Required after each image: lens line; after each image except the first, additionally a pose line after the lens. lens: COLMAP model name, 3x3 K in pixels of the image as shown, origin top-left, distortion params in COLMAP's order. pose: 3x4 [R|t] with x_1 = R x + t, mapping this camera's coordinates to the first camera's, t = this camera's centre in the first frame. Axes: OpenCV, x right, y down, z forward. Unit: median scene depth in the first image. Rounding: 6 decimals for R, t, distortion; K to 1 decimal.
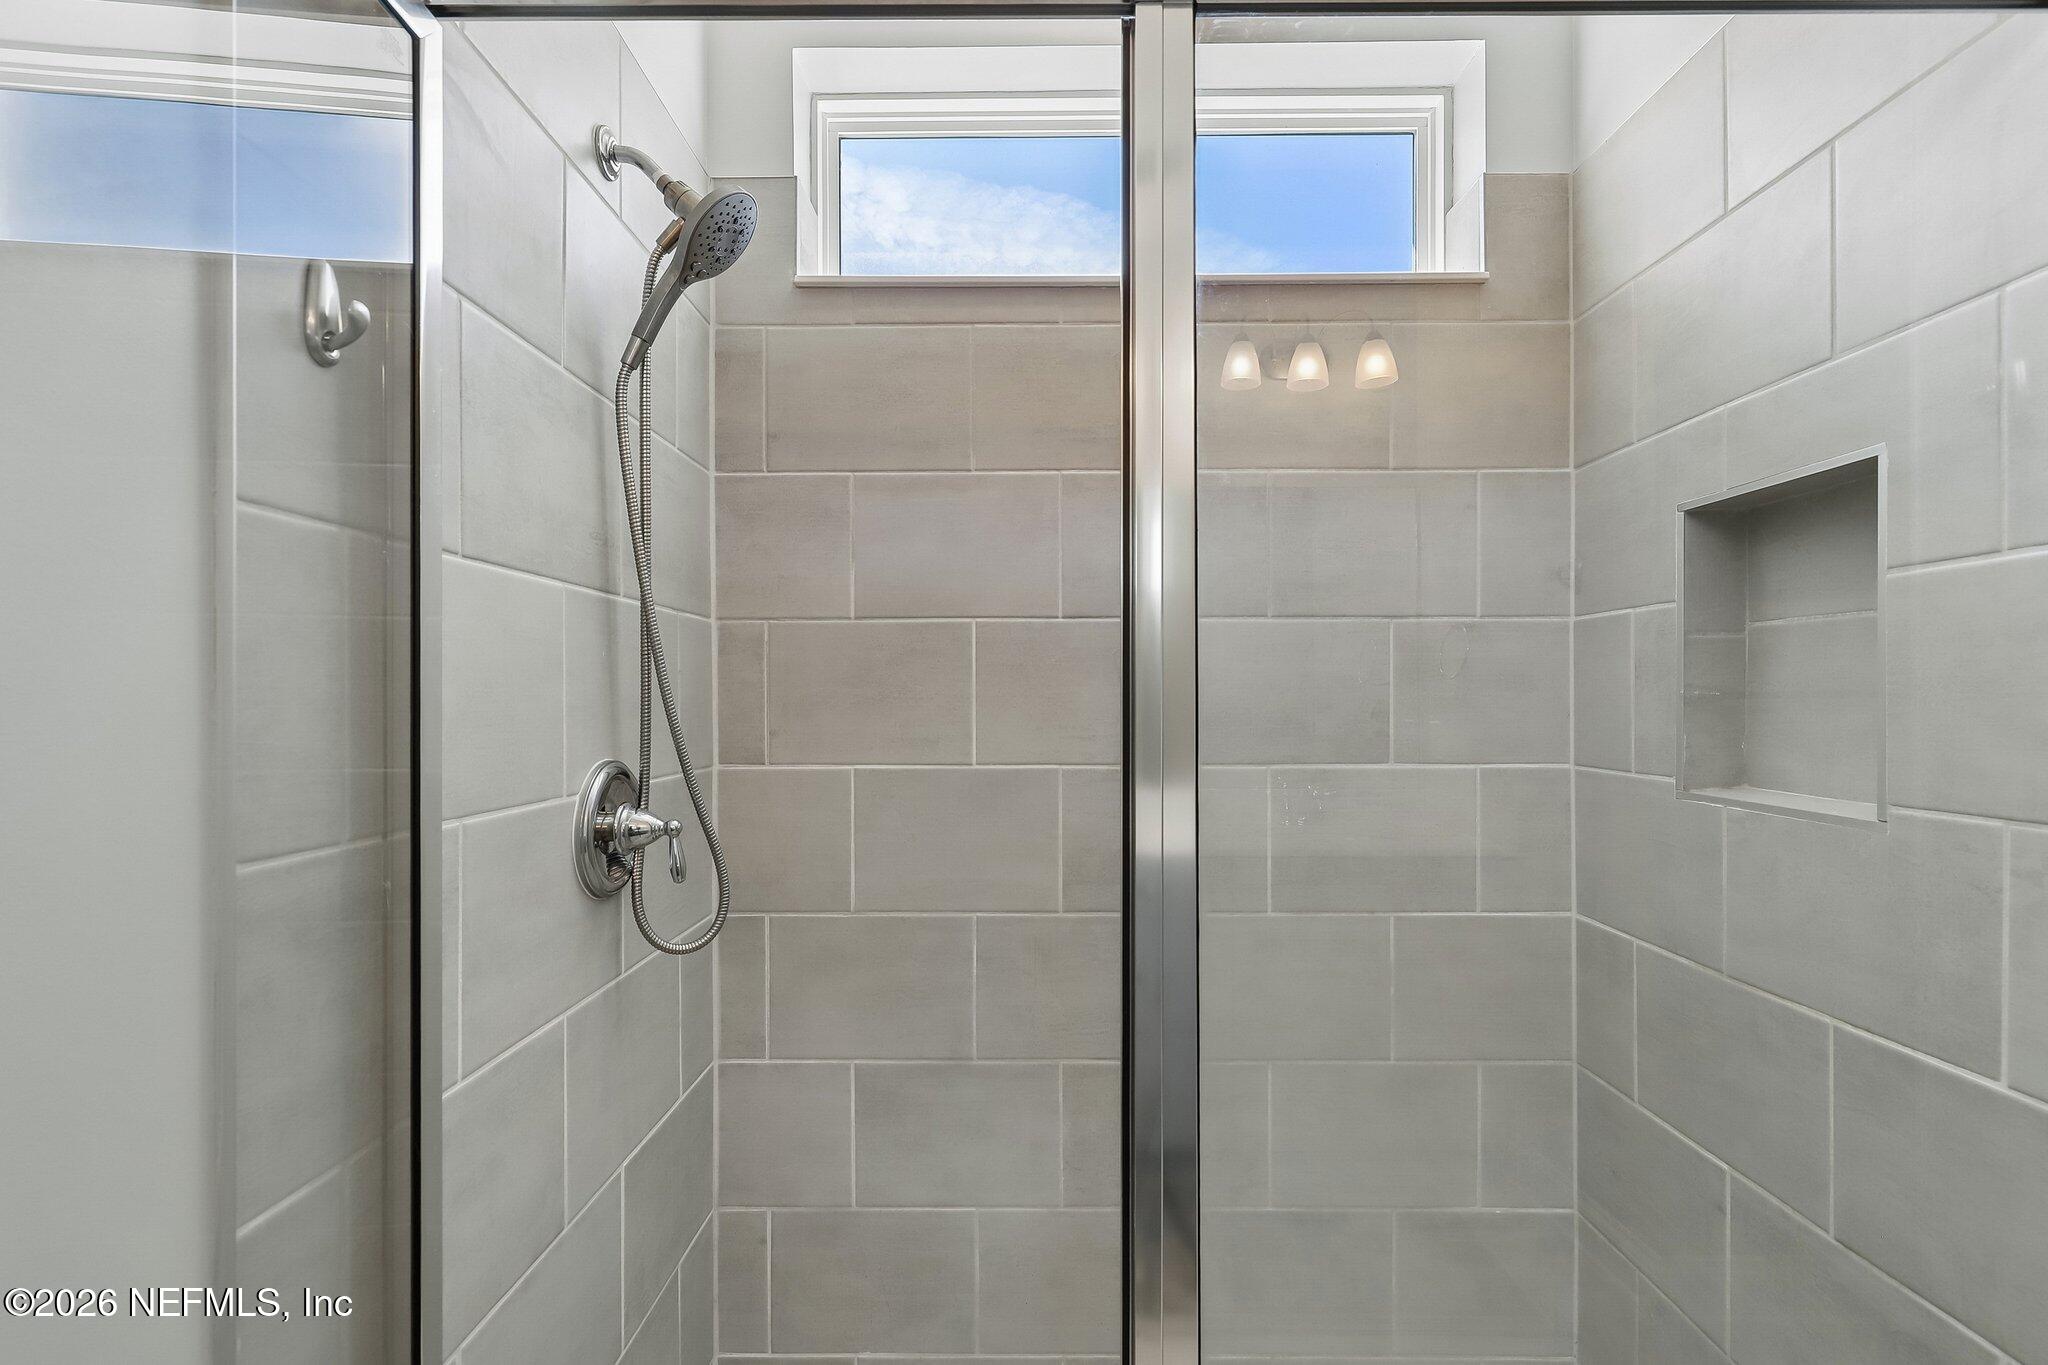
lens RADIAL K [[945.9, 0, 1026.0], [0, 945.9, 701.0], [0, 0, 1]] dist [0.000514, 0.001140]
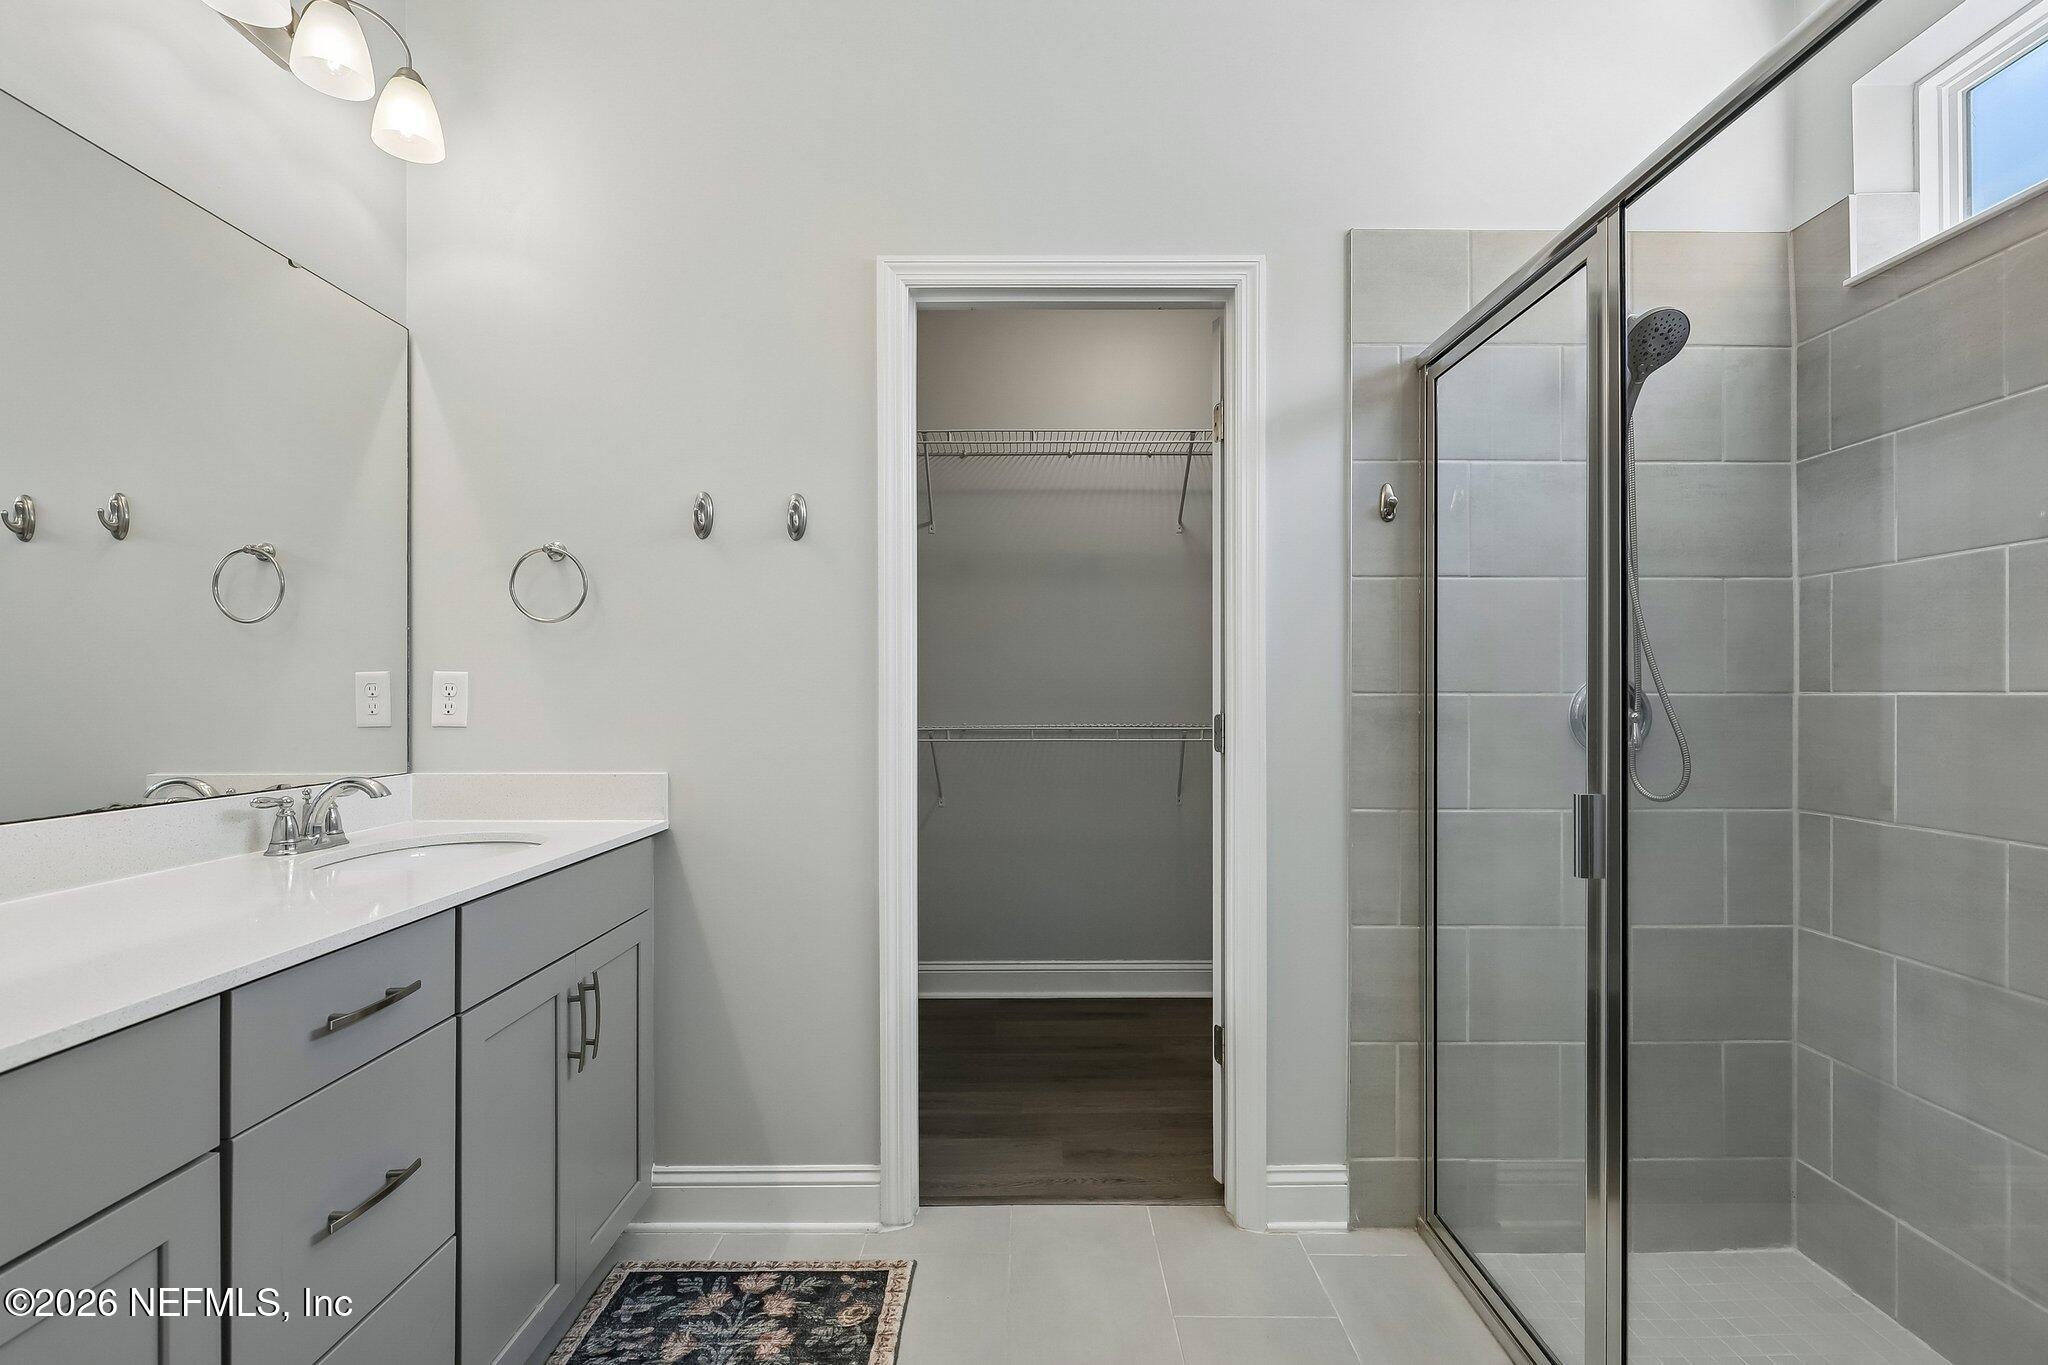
lens RADIAL K [[945.9, 0, 1037.3], [0, 945.9, 683.3], [0, 0, 1]] dist [0.000514, 0.001140]
pose [[0.004477, -0.009140, -0.999948, 0.934412], [0.000396, 0.999958, -0.009138, 0.067217], [0.999990, -0.000355, 0.004481, -0.021724]]
